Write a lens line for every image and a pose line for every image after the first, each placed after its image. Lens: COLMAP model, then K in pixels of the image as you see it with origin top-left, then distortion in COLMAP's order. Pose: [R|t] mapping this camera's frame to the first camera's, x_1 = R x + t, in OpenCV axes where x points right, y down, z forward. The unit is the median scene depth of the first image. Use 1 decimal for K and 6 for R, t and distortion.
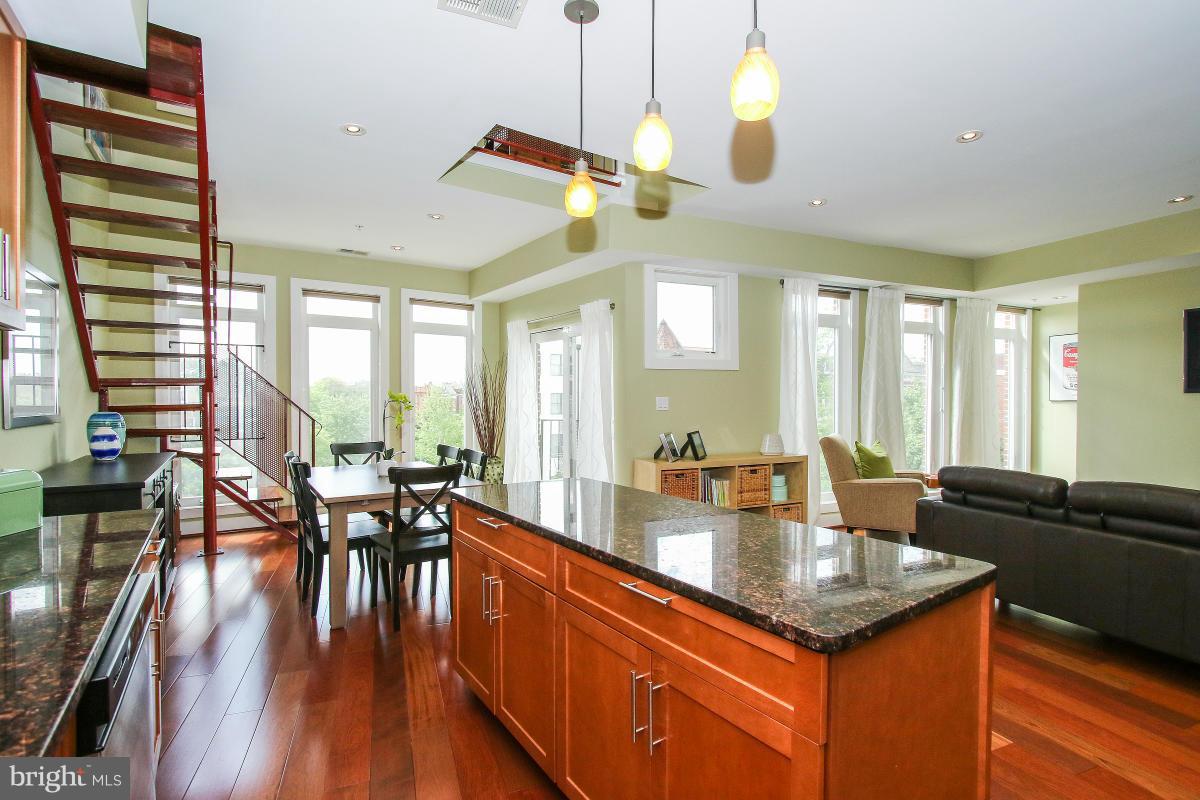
lens RADIAL K [[566.4, 0, 628.2], [0, 566.4, 399.0], [0, 0, 1]] dist [-0.018419, 0.002444]
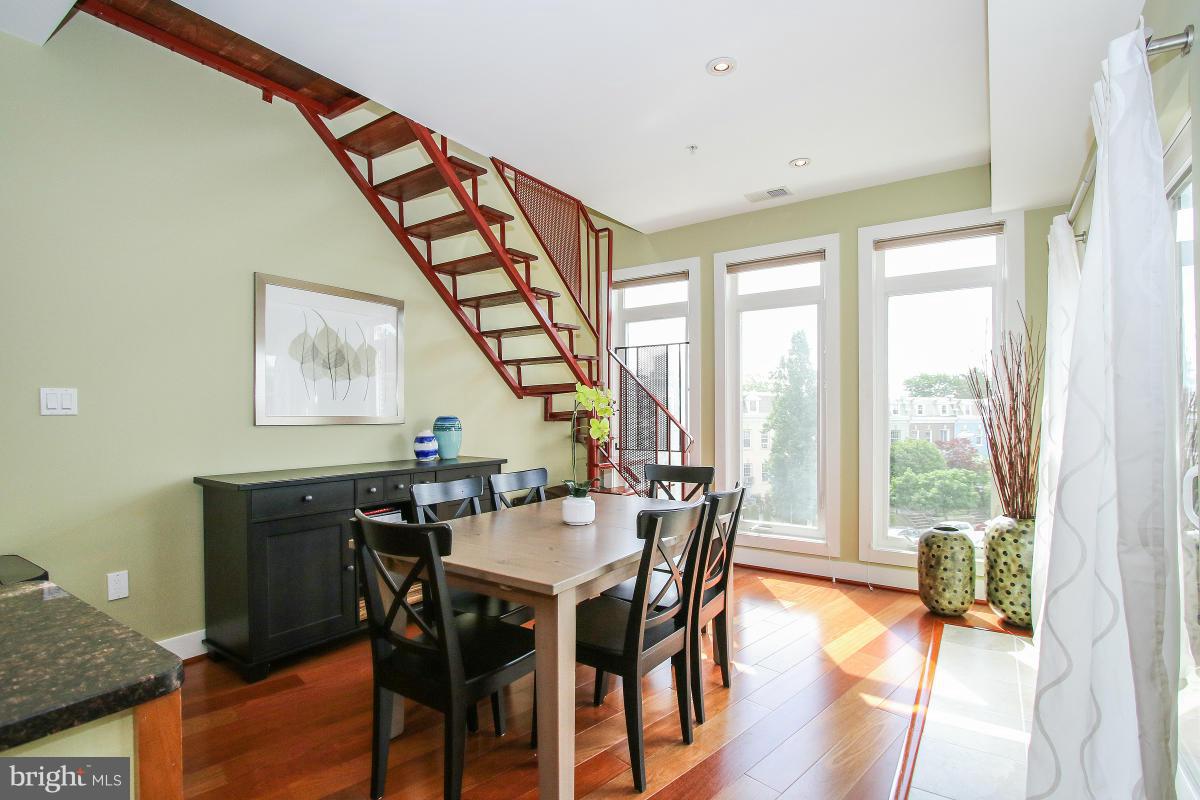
lens RADIAL K [[566.4, 0, 587.6], [0, 566.4, 404.4], [0, 0, 1]] dist [-0.018419, 0.002444]
pose [[0.325001, -0.013889, -0.945612, 0.106877], [0.003937, 0.999903, -0.013333, 0.010577], [0.945705, 0.000611, 0.325024, 0.547805]]
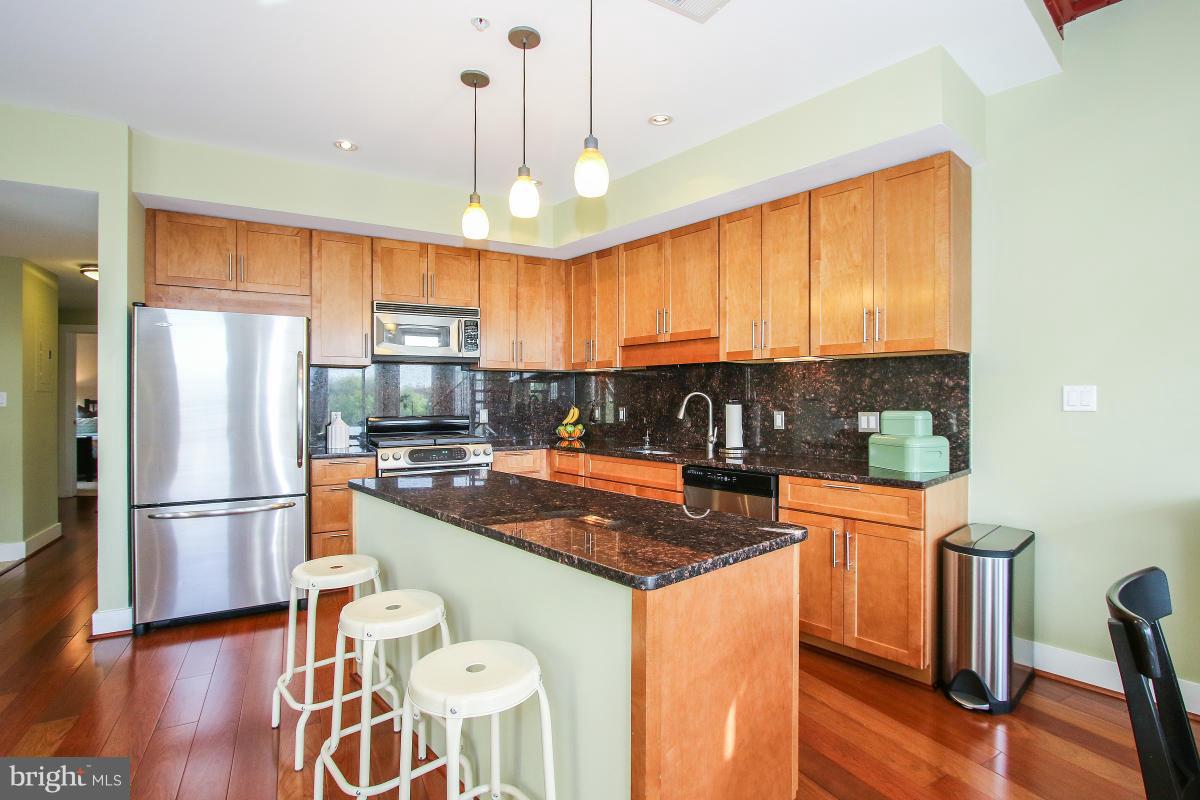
lens RADIAL K [[566.4, 0, 605.3], [0, 566.4, 397.8], [0, 0, 1]] dist [-0.018419, 0.002444]
pose [[-0.993683, 0.001211, -0.112214, 0.003663], [0.001483, 0.999996, -0.002344, 0.001461], [0.112211, -0.002495, -0.993681, 0.700171]]
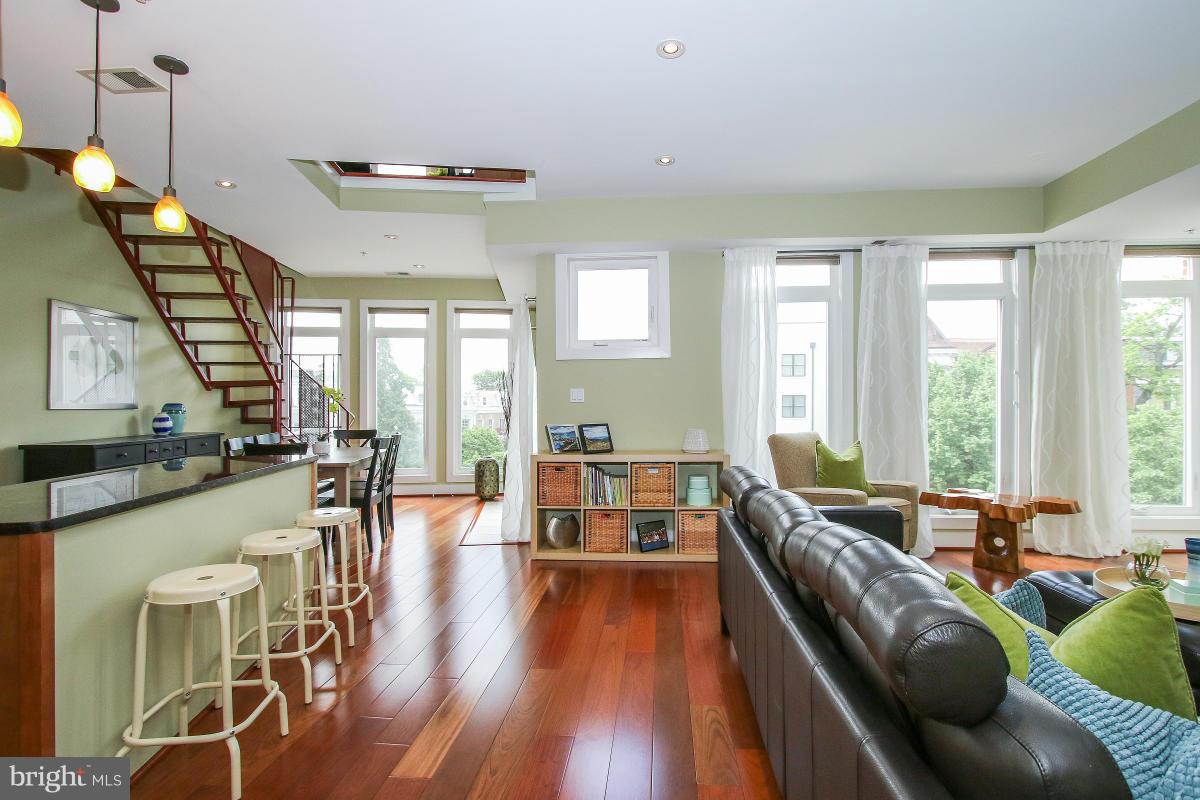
lens RADIAL K [[566.4, 0, 609.2], [0, 566.4, 404.3], [0, 0, 1]] dist [-0.018419, 0.002444]
pose [[0.881631, -0.002301, -0.471934, 0.480768], [0.005131, 0.999976, 0.004711, 0.015974], [0.471911, -0.006575, 0.881622, 0.141125]]
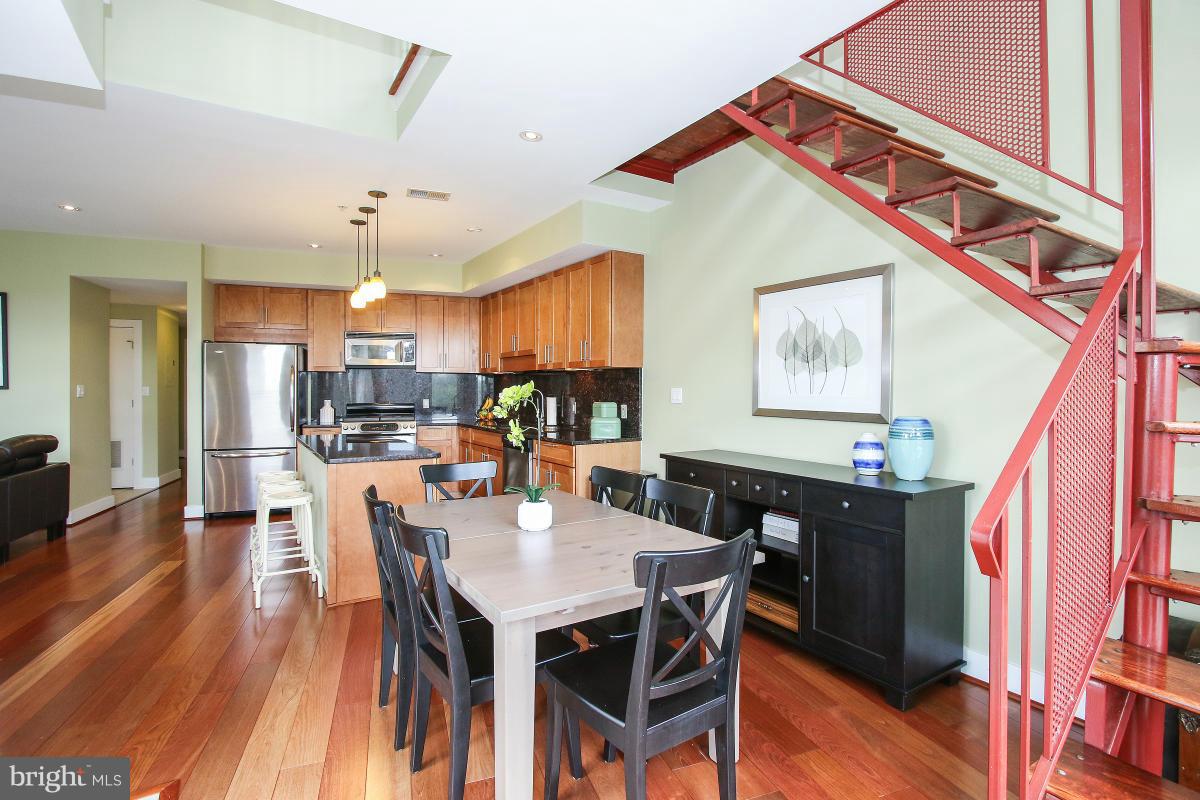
lens RADIAL K [[566.4, 0, 588.0], [0, 566.4, 393.2], [0, 0, 1]] dist [-0.018419, 0.002444]
pose [[-0.998372, -0.003813, 0.056903, -0.333959], [-0.003482, 0.999976, 0.005918, -0.005886], [-0.056925, 0.005710, -0.998362, 1.063283]]
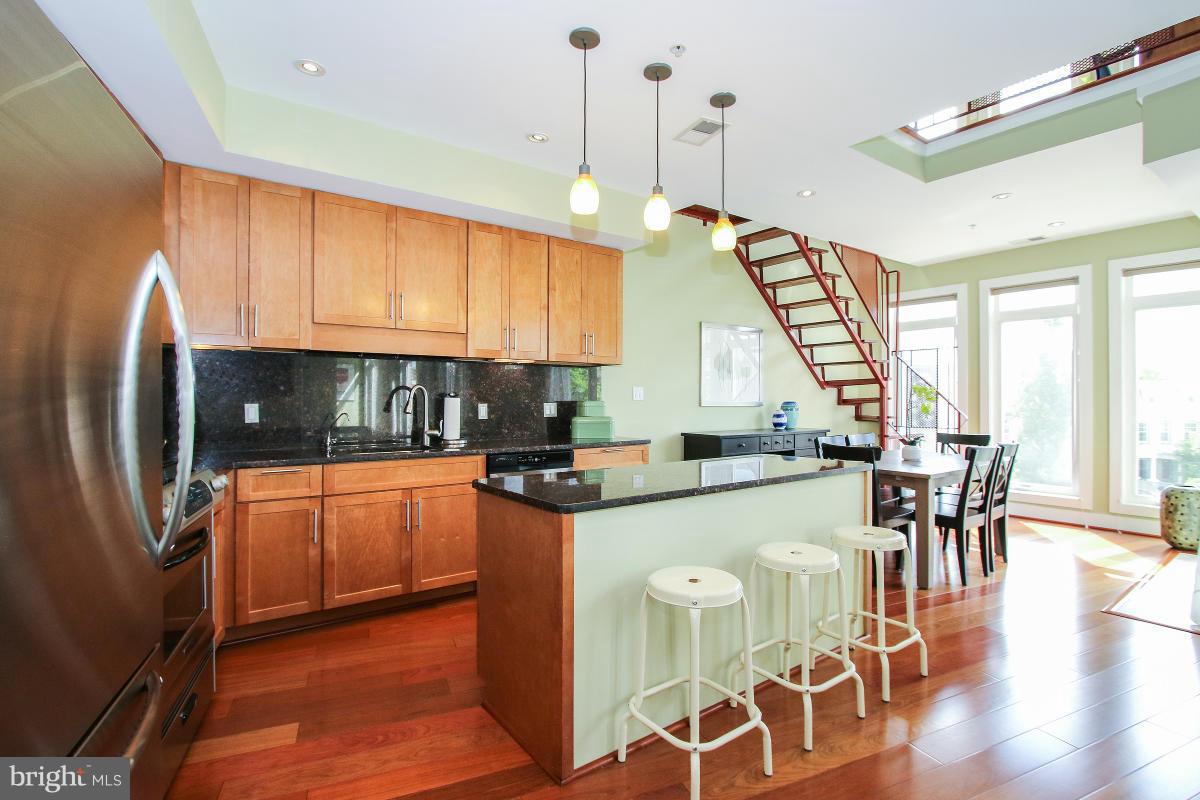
lens RADIAL K [[566.4, 0, 600.3], [0, 566.4, 391.3], [0, 0, 1]] dist [-0.018419, 0.002444]
pose [[0.011377, -0.012392, -0.999858, 0.458532], [0.001685, 0.999922, -0.012373, 0.008749], [0.999934, -0.001544, 0.011397, 0.251412]]
